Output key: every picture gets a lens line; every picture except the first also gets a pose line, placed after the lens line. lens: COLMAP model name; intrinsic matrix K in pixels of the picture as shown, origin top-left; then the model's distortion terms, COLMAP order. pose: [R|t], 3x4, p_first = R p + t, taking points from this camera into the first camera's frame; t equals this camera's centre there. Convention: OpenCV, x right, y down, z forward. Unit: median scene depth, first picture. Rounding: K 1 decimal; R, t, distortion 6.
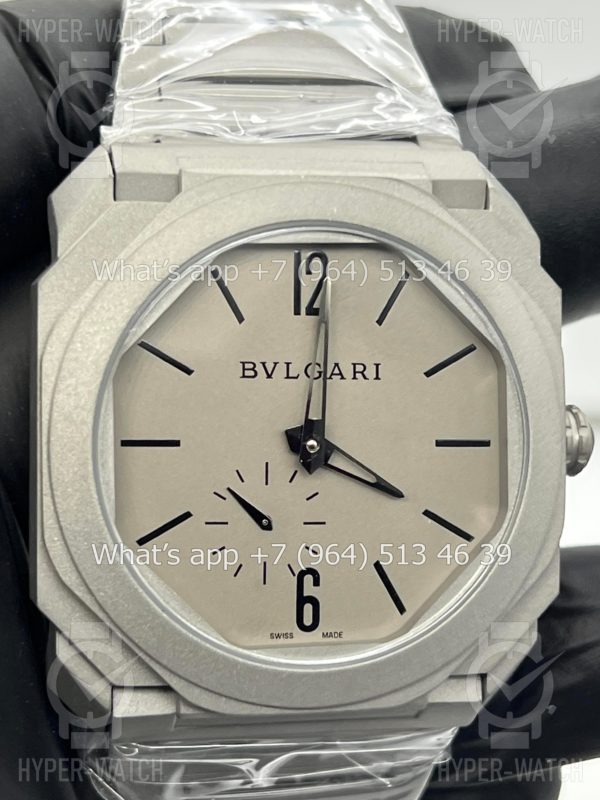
lens RADIAL K [[1935.8, 0, 329.1], [0, 1935.8, 397.1], [0, 0, 1]] dist [0.235110, 0.000000]
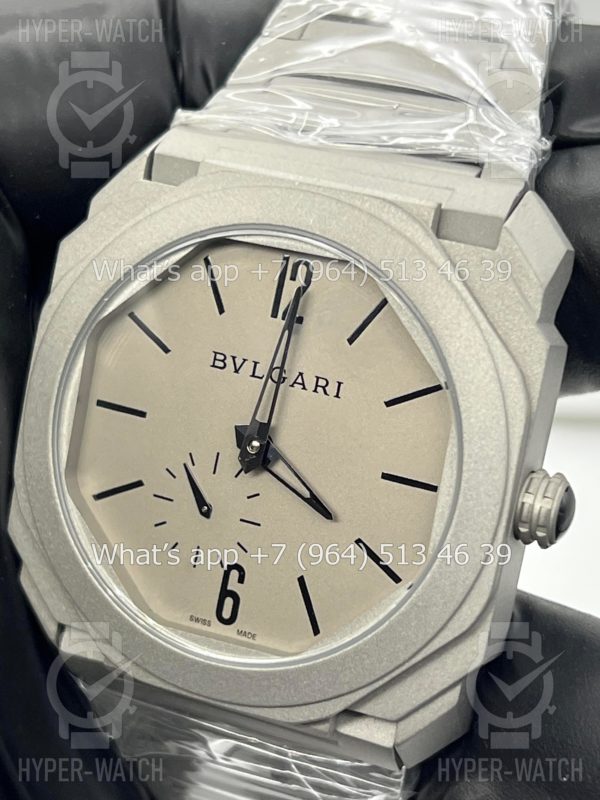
lens RADIAL K [[1935.8, 0, 304.9], [0, 1935.8, 403.6], [0, 0, 1]] dist [0.235110, 0.000000]
pose [[0.814928, 0.212875, -0.539052, 0.550589], [-0.202934, 0.976029, 0.078649, -0.081302], [0.542873, 0.045298, 0.838592, 0.163467]]
